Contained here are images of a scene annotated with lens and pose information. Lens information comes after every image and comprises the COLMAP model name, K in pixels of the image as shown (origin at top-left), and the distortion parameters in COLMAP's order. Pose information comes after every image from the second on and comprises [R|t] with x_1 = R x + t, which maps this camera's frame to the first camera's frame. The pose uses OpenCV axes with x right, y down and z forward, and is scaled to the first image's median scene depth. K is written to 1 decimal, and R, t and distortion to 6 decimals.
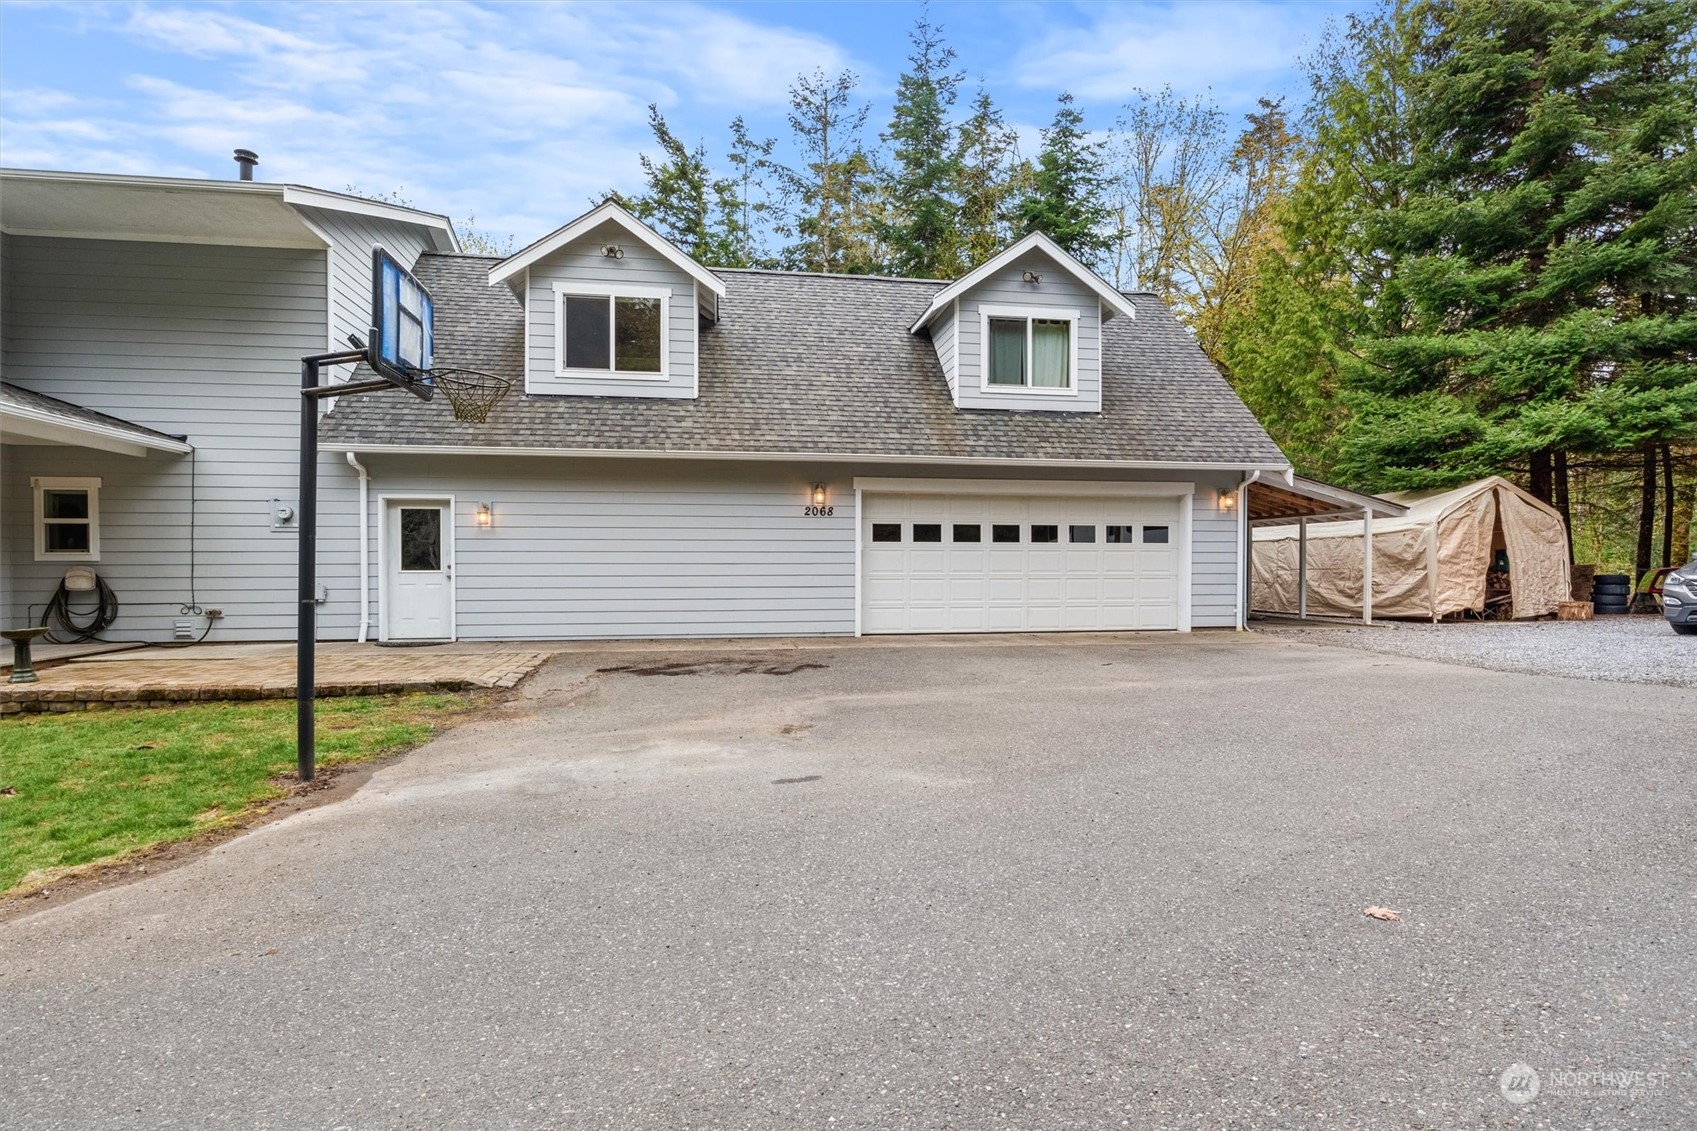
lens RADIAL K [[849.1, 0, 854.8], [0, 849.1, 563.4], [0, 0, 1]] dist [-0.007145, -0.000237]
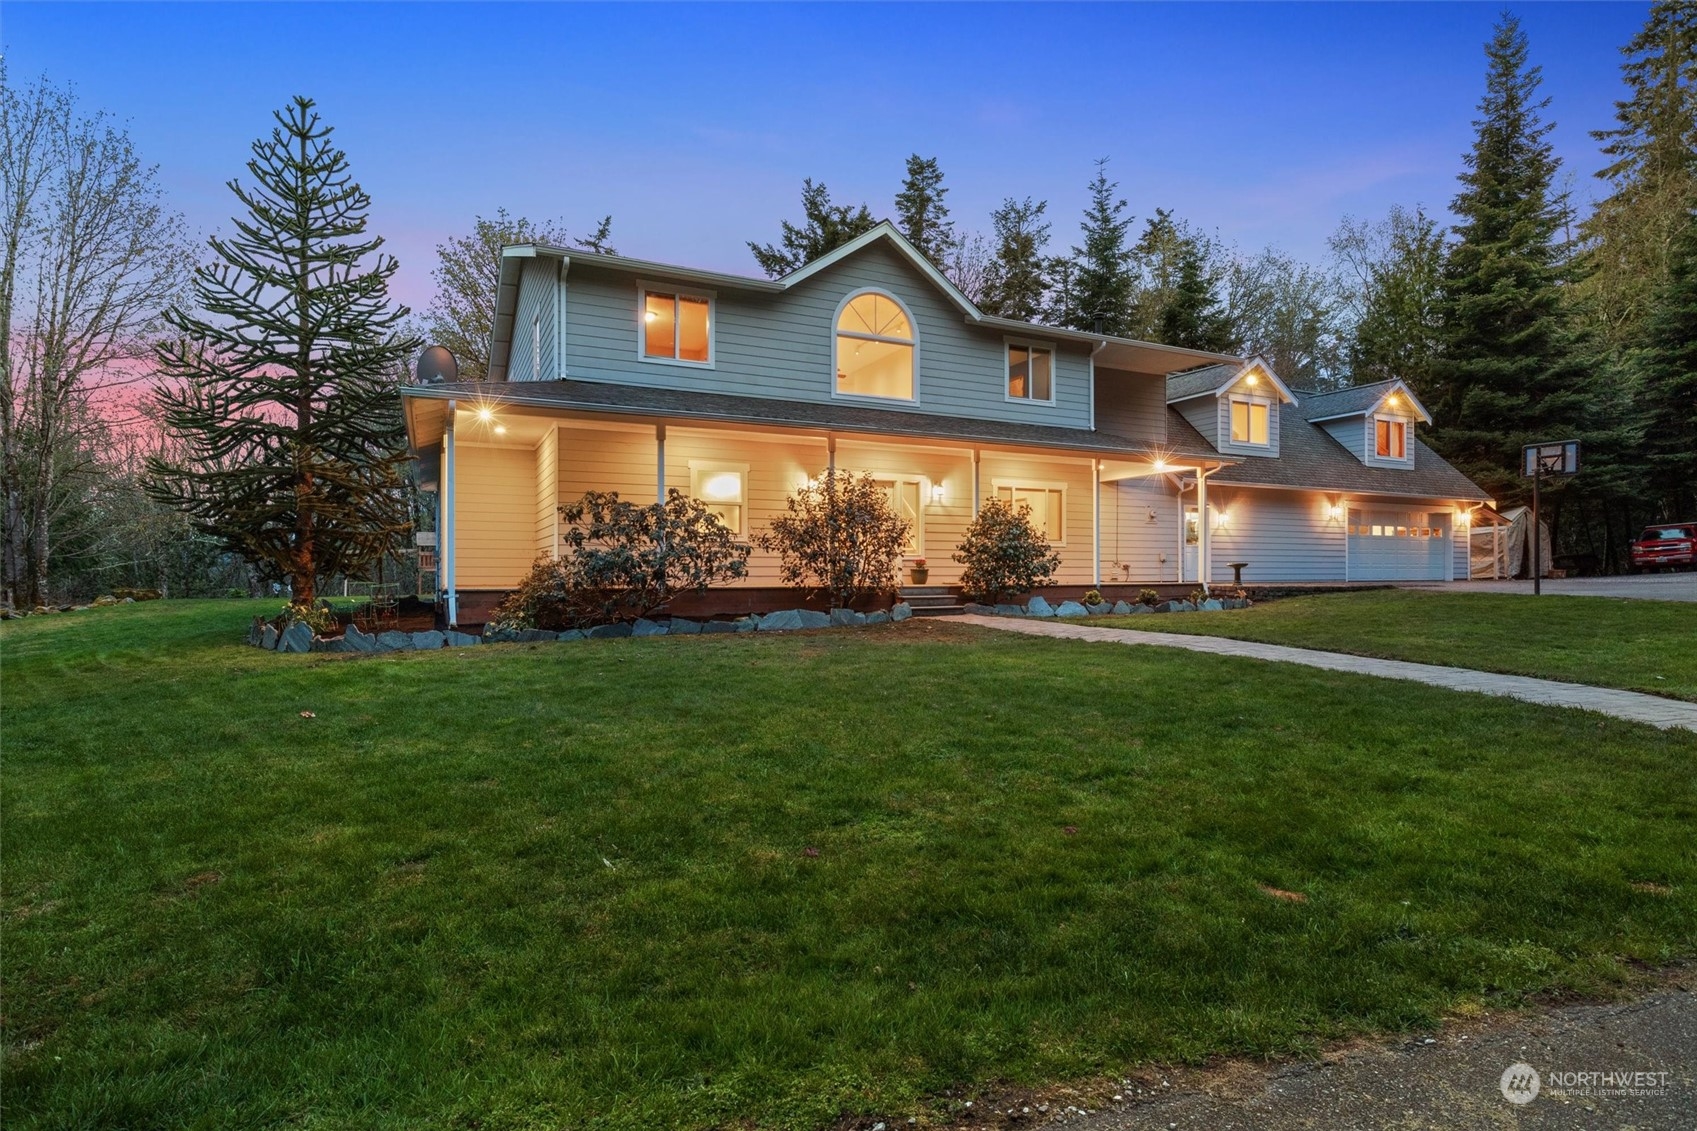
lens RADIAL K [[849.1, 0, 852.4], [0, 849.1, 568.2], [0, 0, 1]] dist [-0.007145, -0.000237]
pose [[0.957234, 0.000674, 0.289315, -1.686042], [0.000662, 0.999990, -0.004522, 0.063460], [-0.289315, 0.004520, 0.957223, -0.559721]]
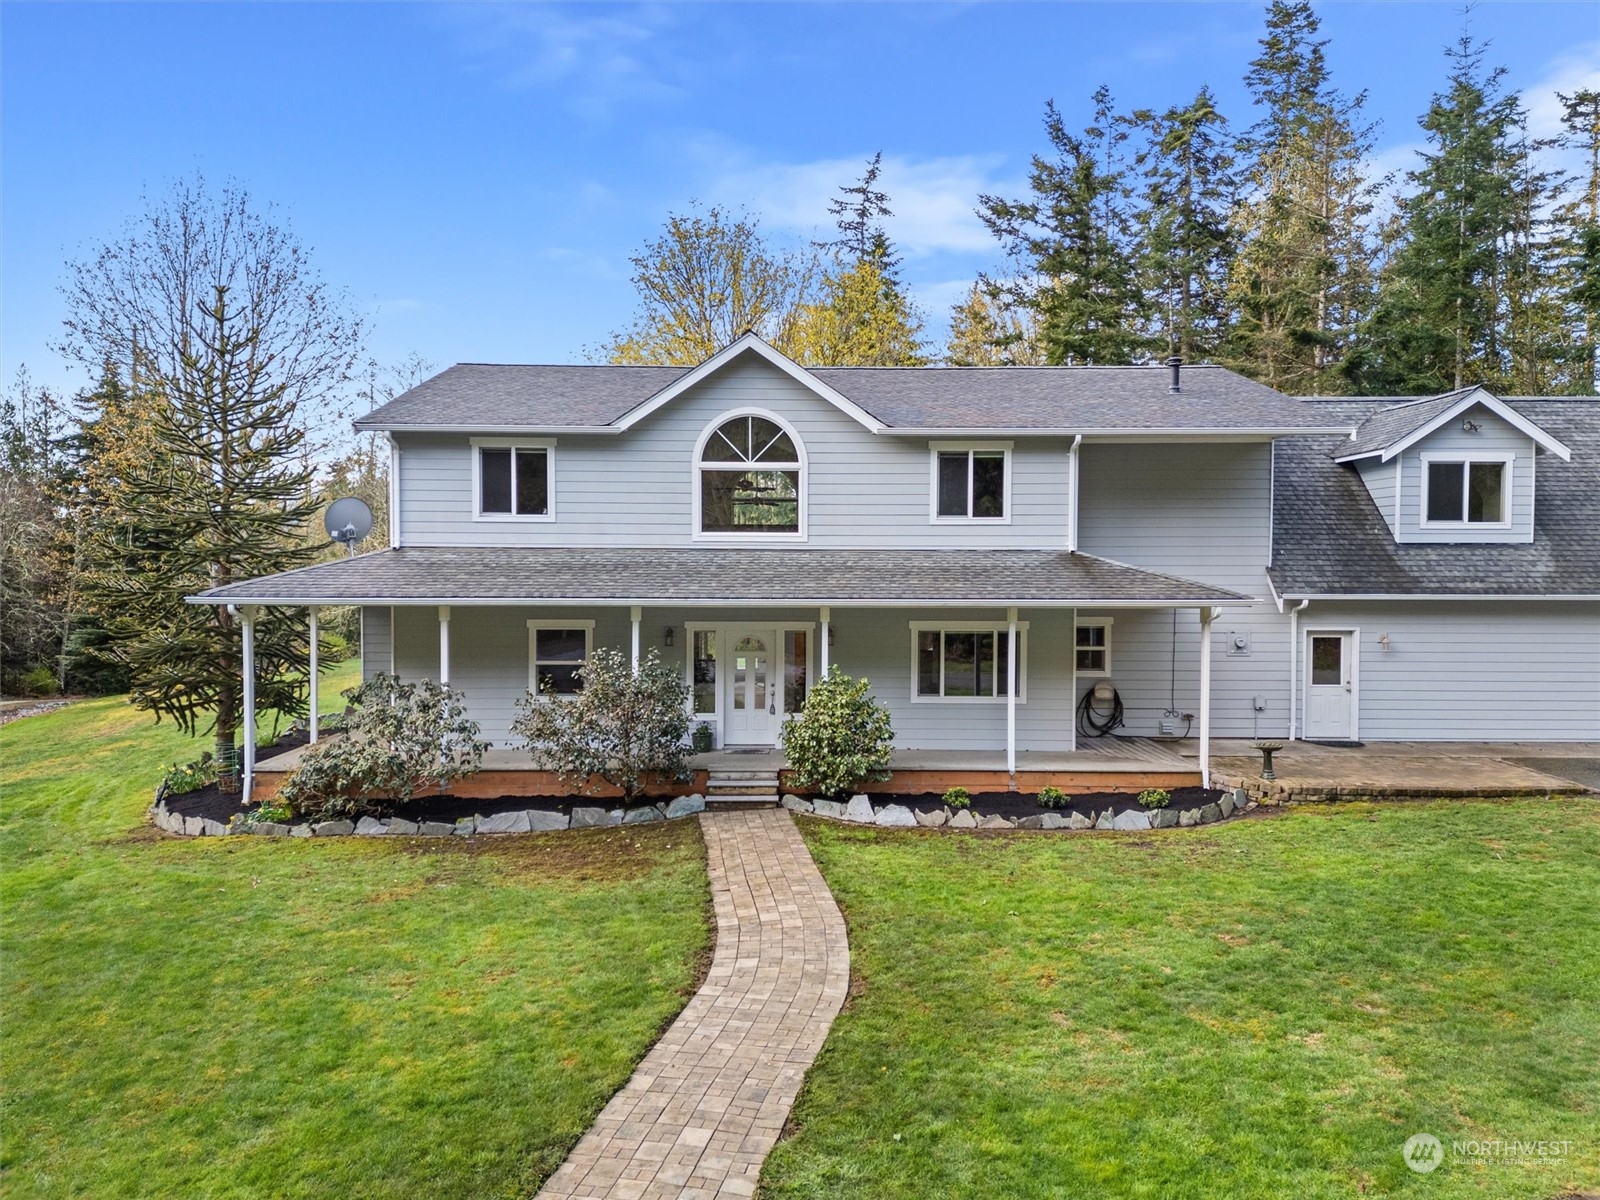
lens RADIAL K [[1132.0, 0, 799.7], [0, 1132.0, 600.1], [0, 0, 1]] dist [0.048143, -0.018423]
pose [[0.987754, 0.007817, -0.155823, -0.978207], [-0.002799, 0.999471, 0.032392, -0.165248], [0.155994, -0.031559, 0.987254, -0.796677]]
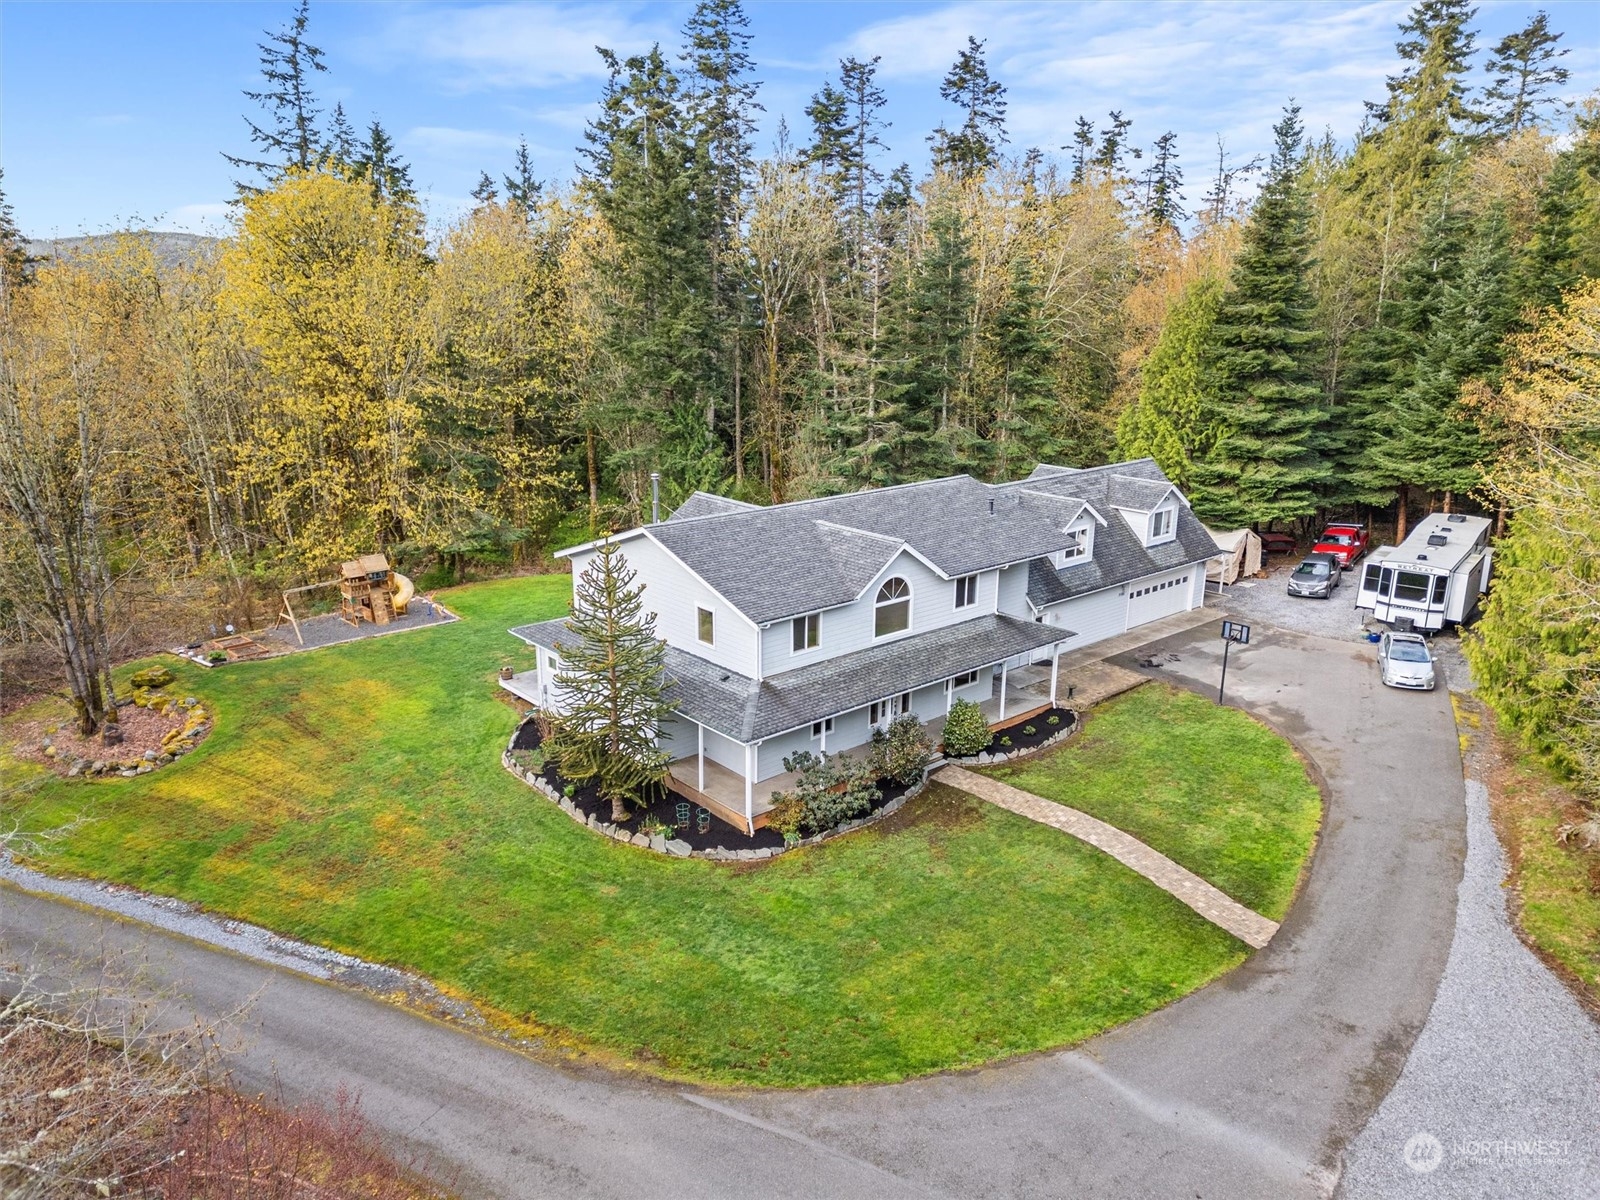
lens RADIAL K [[1132.0, 0, 801.9], [0, 1132.0, 597.8], [0, 0, 1]] dist [0.048143, -0.018423]
pose [[0.846200, -0.137125, 0.514920, -3.021970], [-0.009043, 0.962488, 0.271174, -1.111809], [-0.532789, -0.234124, 0.813217, -1.616008]]
